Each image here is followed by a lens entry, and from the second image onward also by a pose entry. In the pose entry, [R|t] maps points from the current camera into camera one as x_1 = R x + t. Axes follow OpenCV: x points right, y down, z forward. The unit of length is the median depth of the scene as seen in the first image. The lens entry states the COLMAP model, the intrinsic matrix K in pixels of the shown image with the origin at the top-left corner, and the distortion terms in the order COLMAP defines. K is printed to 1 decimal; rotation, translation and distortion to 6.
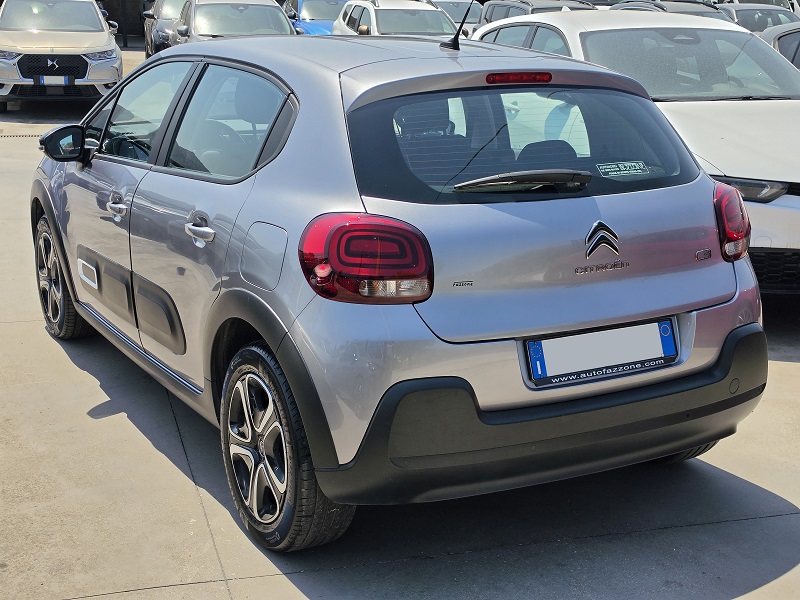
lens RADIAL K [[1098.6, 0, 400.4], [0, 1098.6, 304.8], [0, 0, 1]] dist [0.101030, 0.000000]
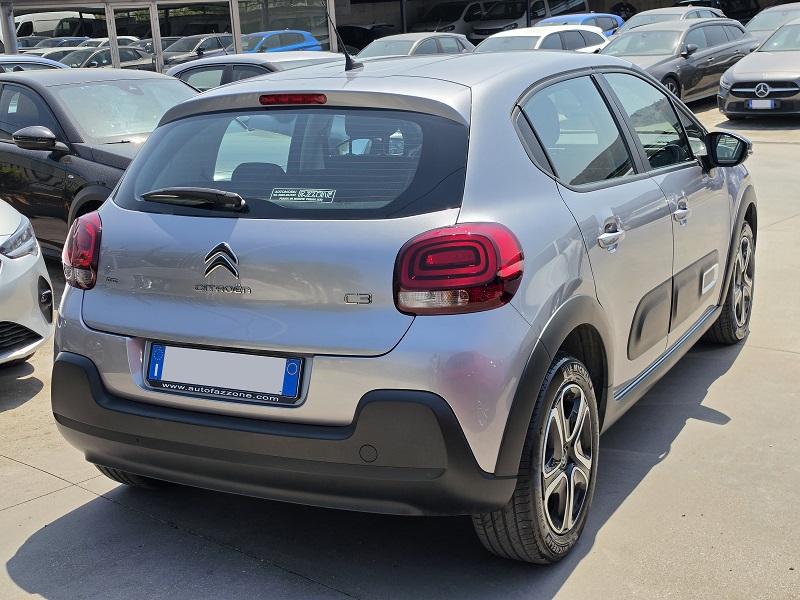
lens RADIAL K [[1098.6, 0, 401.3], [0, 1098.6, 296.0], [0, 0, 1]] dist [0.101030, 0.000000]
pose [[0.552649, 0.150636, -0.819688, 1.098339], [-0.159456, 0.984472, 0.073411, -0.127119], [0.818018, 0.090134, 0.568087, 0.563664]]
